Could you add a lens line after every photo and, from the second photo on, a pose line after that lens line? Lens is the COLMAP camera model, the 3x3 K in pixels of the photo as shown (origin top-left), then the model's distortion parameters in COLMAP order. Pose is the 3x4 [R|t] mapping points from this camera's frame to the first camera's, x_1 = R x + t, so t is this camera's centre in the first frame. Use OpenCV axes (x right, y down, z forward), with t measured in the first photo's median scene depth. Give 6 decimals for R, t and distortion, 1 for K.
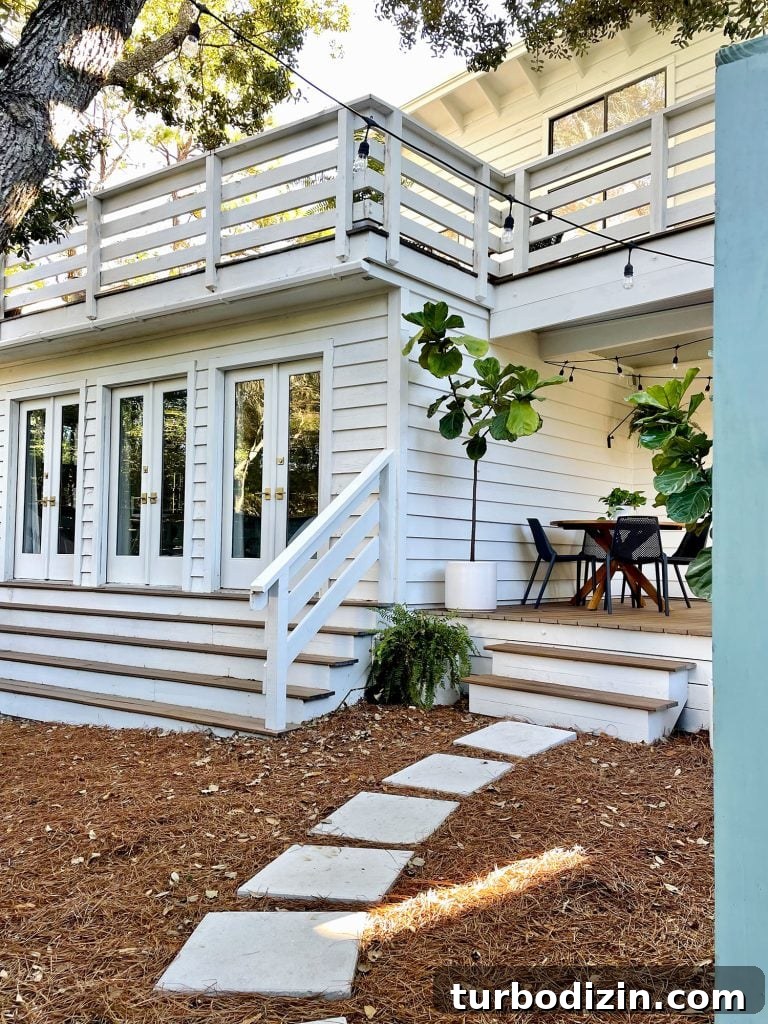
lens RADIAL K [[763.7, 0, 401.0], [0, 763.7, 529.6], [0, 0, 1]] dist [0.076385, -0.087322]
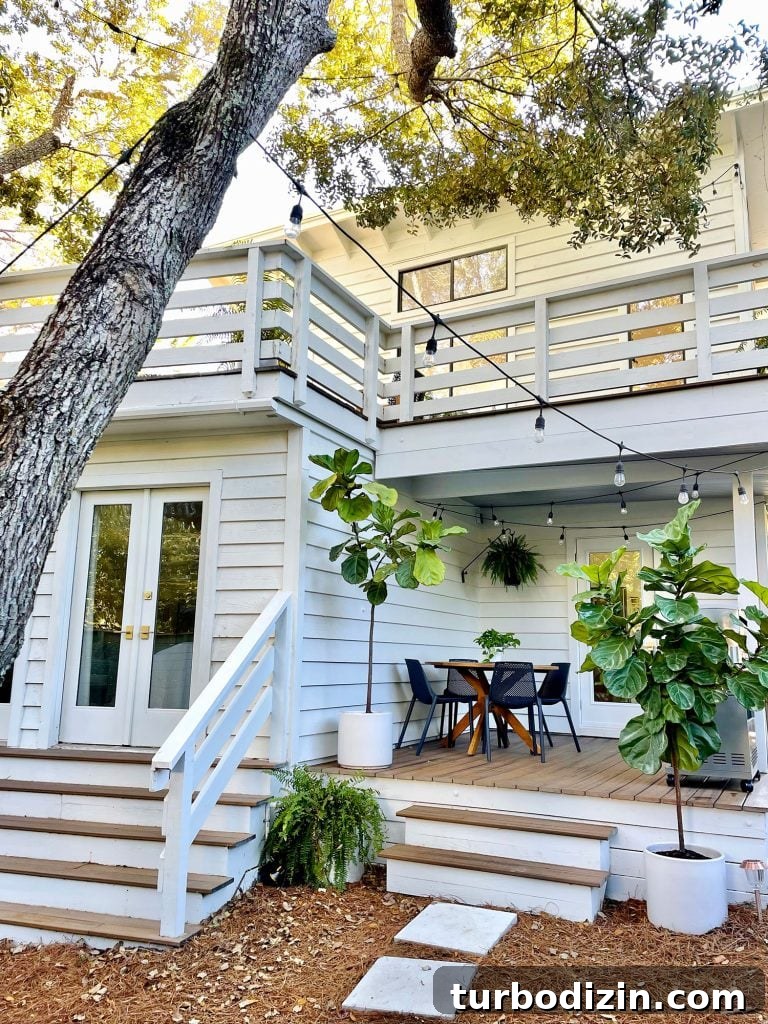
lens RADIAL K [[759.9, 0, 380.3], [0, 759.9, 523.5], [0, 0, 1]] dist [0.111158, -0.153442]
pose [[0.956211, 0.050225, 0.288336, -0.185838], [-0.013365, 0.991631, -0.128409, -0.071373], [-0.292372, 0.118932, 0.948880, 0.064711]]
